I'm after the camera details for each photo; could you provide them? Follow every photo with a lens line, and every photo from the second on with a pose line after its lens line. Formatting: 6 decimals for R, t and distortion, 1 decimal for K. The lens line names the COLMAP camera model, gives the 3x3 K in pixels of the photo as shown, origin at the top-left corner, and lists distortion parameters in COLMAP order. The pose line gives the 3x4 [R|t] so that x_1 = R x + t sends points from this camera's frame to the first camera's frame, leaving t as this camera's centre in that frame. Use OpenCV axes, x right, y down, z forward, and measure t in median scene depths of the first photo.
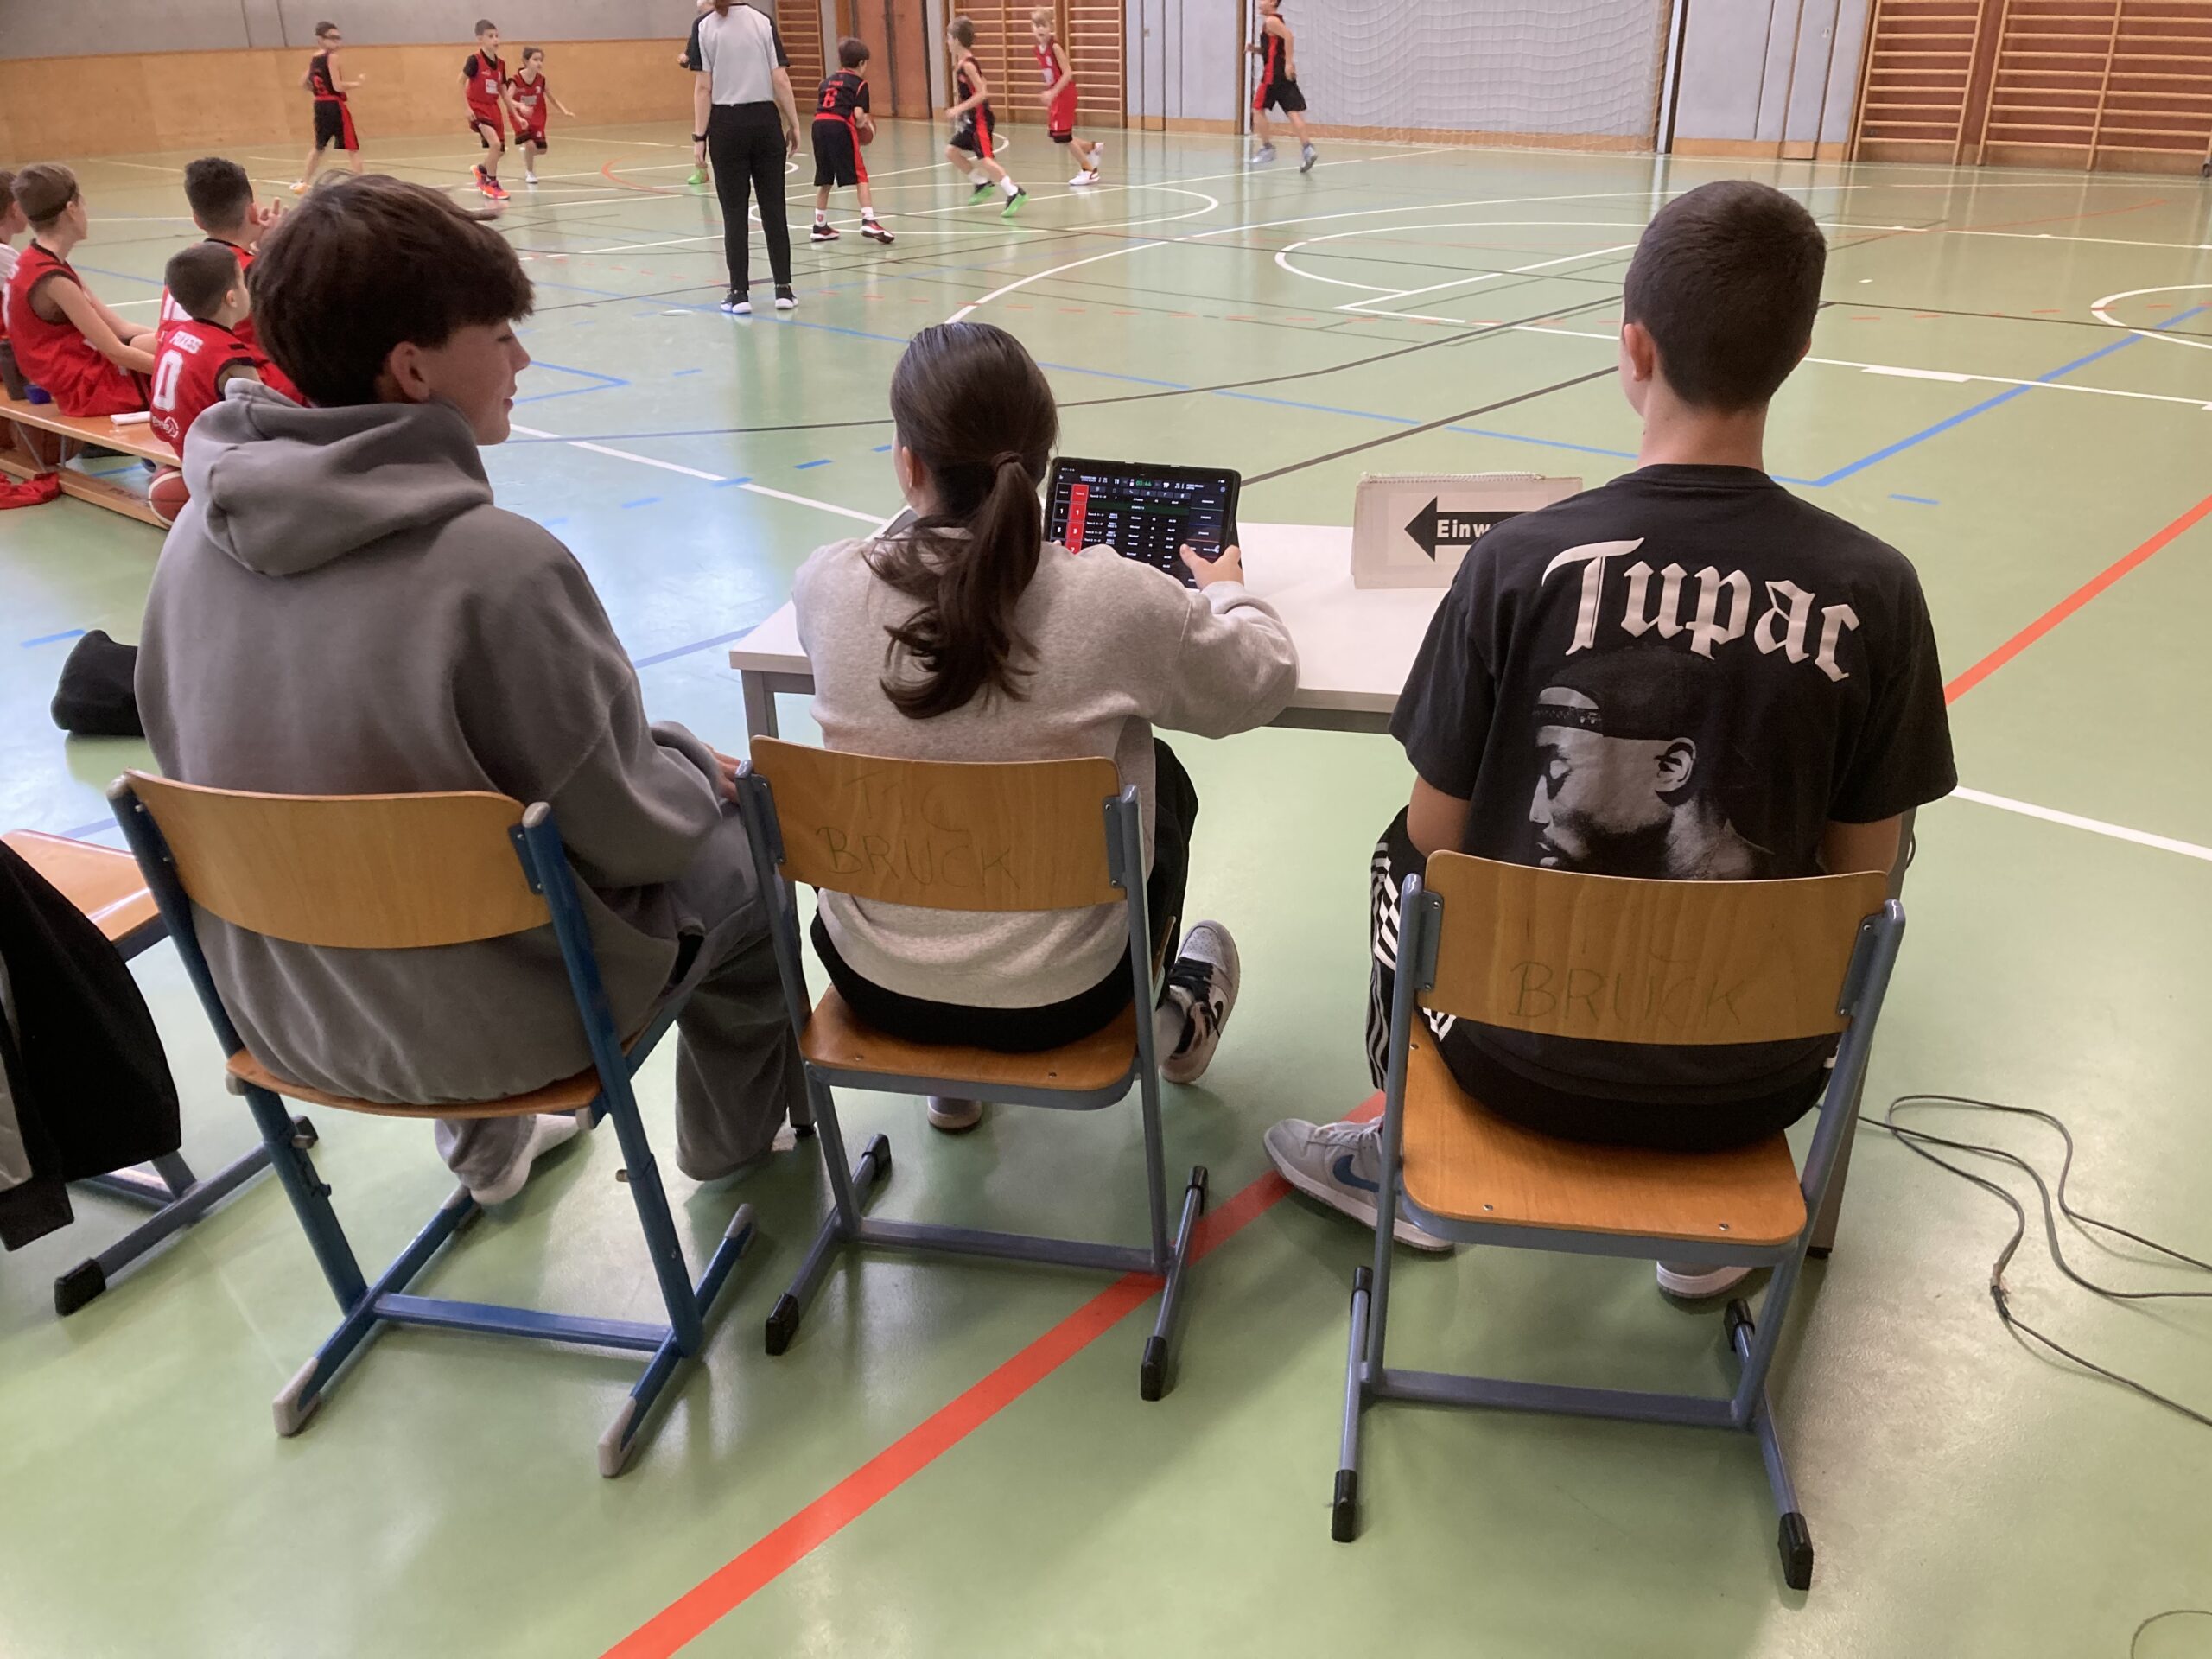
lens RADIAL K [[1769.3, 0, 1099.5], [0, 1769.3, 844.1], [0, 0, 1]] dist [-0.006988, 0.000590]
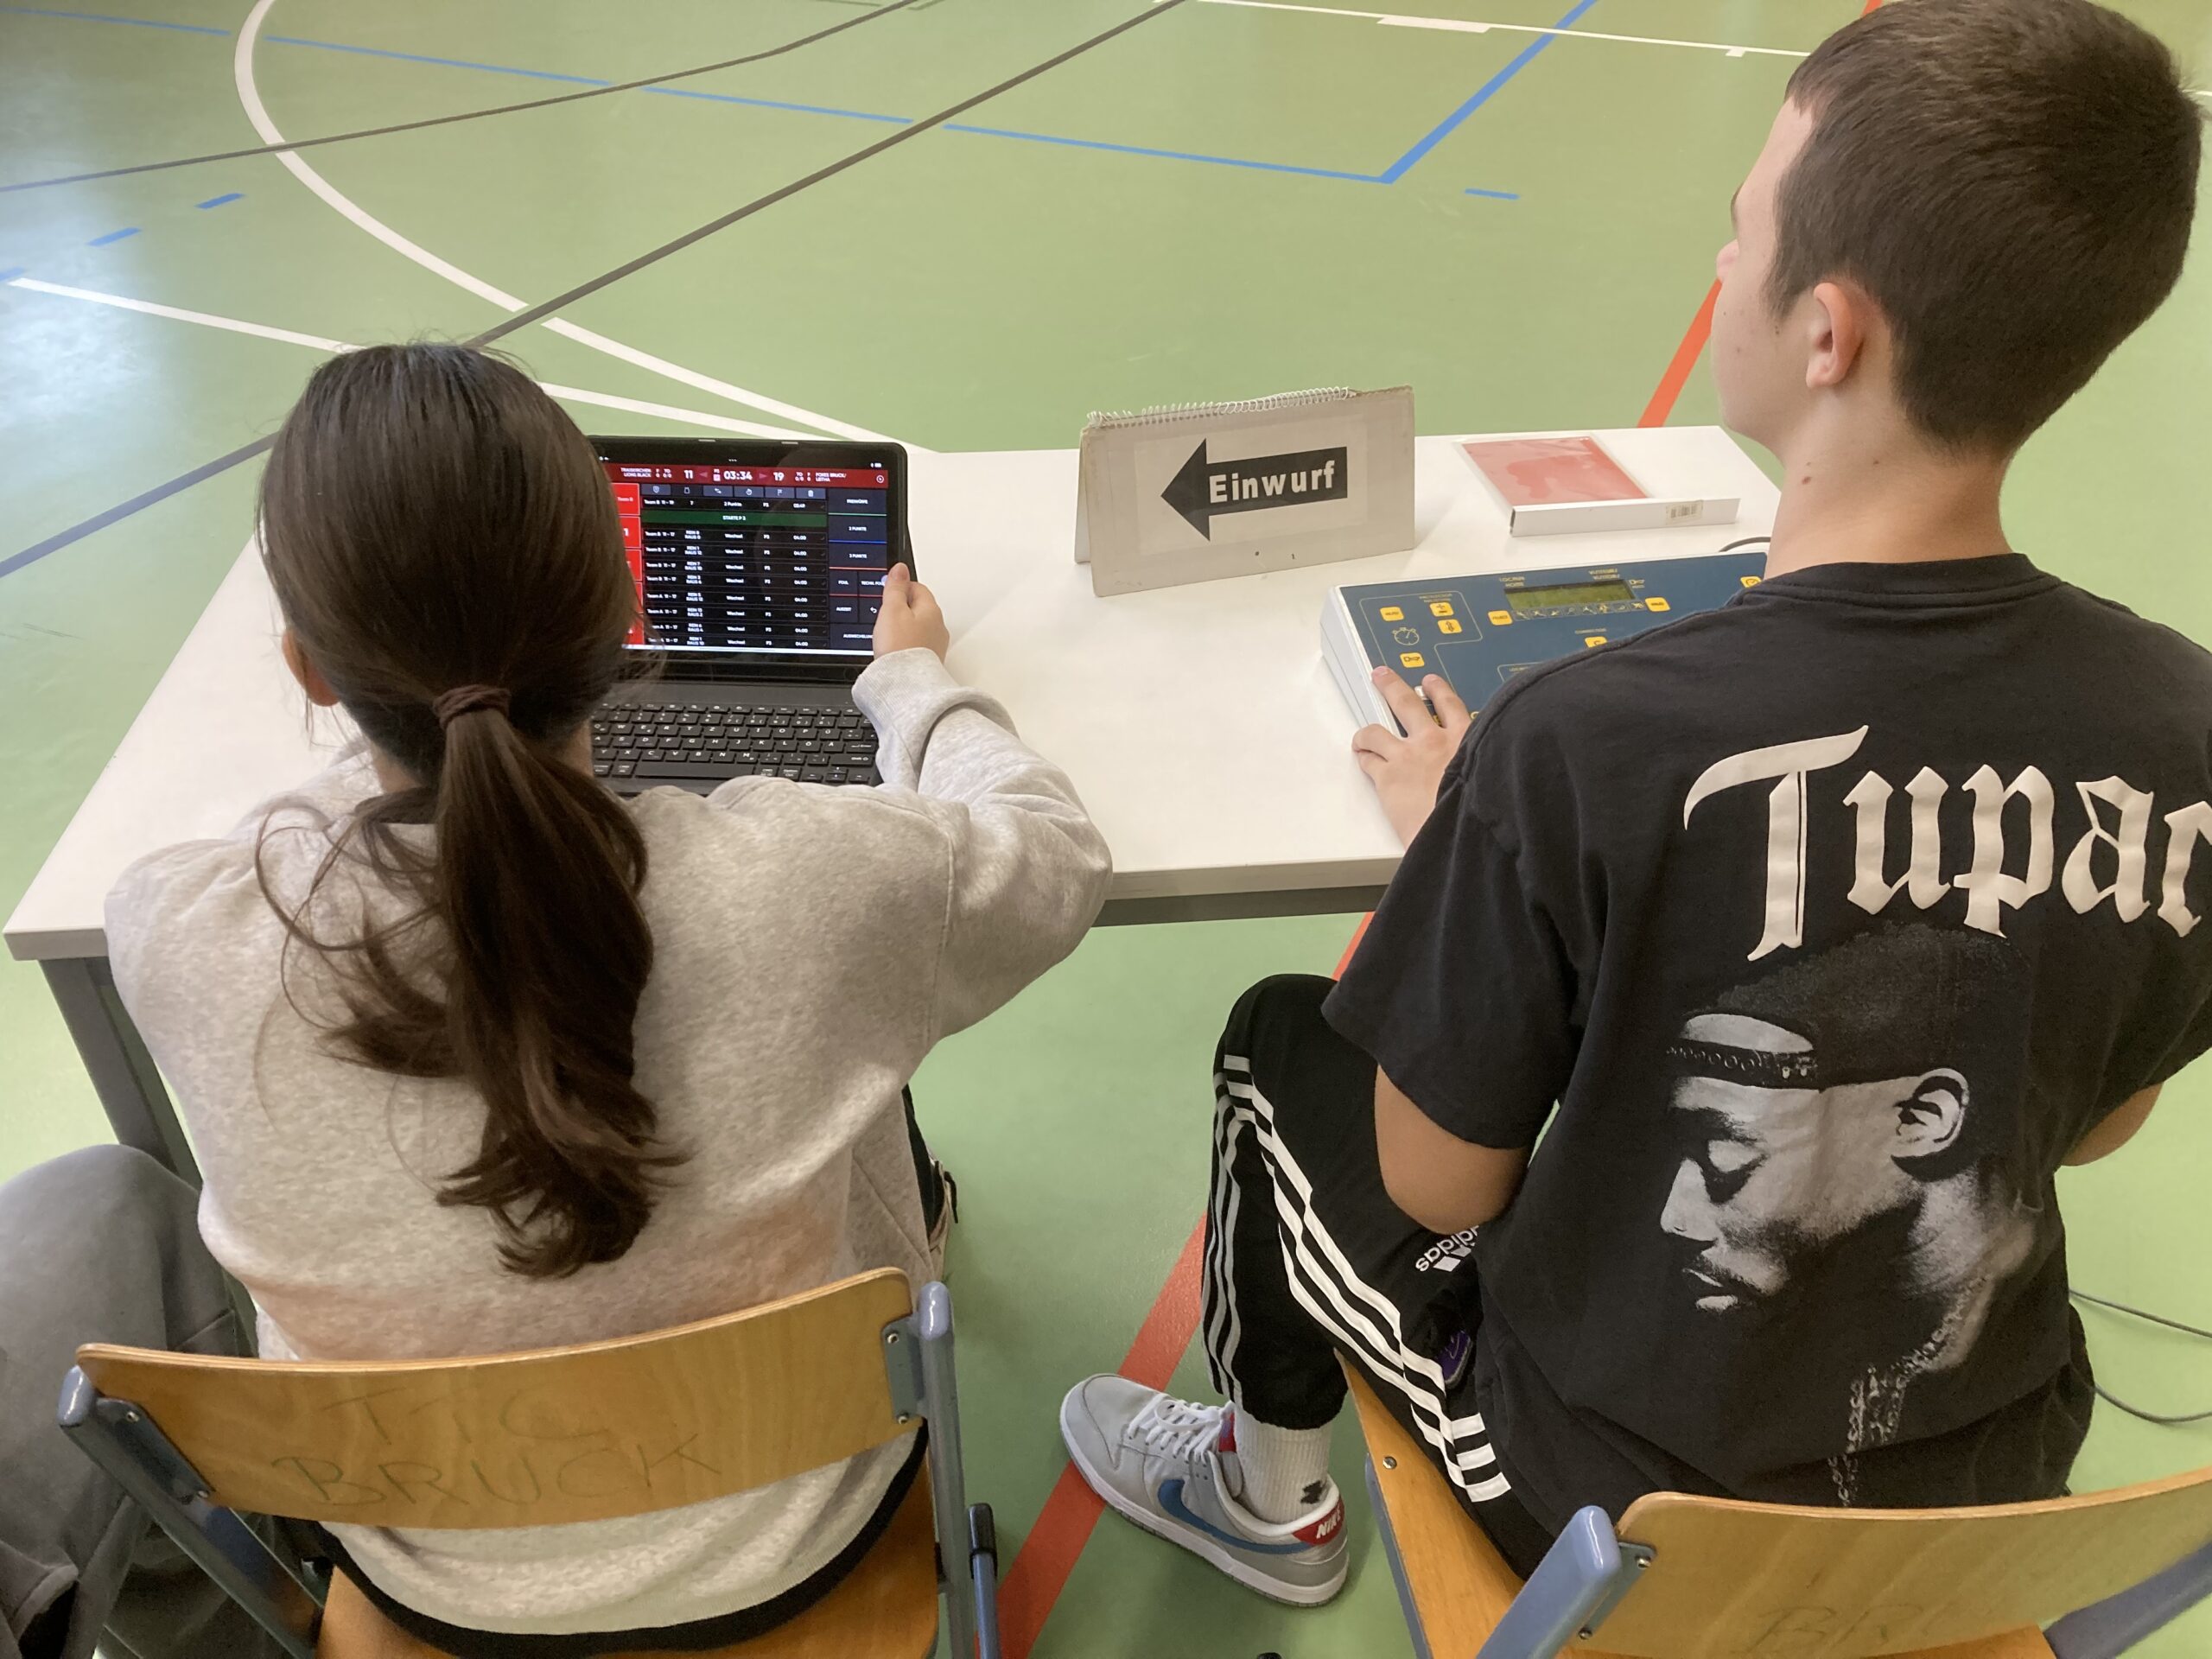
lens RADIAL K [[1769.3, 0, 1129.1], [0, 1769.3, 758.2], [0, 0, 1]] dist [-0.006988, 0.000590]
pose [[0.944563, -0.164801, 0.283973, -0.049468], [0.122829, 0.979467, 0.159866, -0.272063], [-0.304489, -0.116123, 0.945411, 0.564815]]
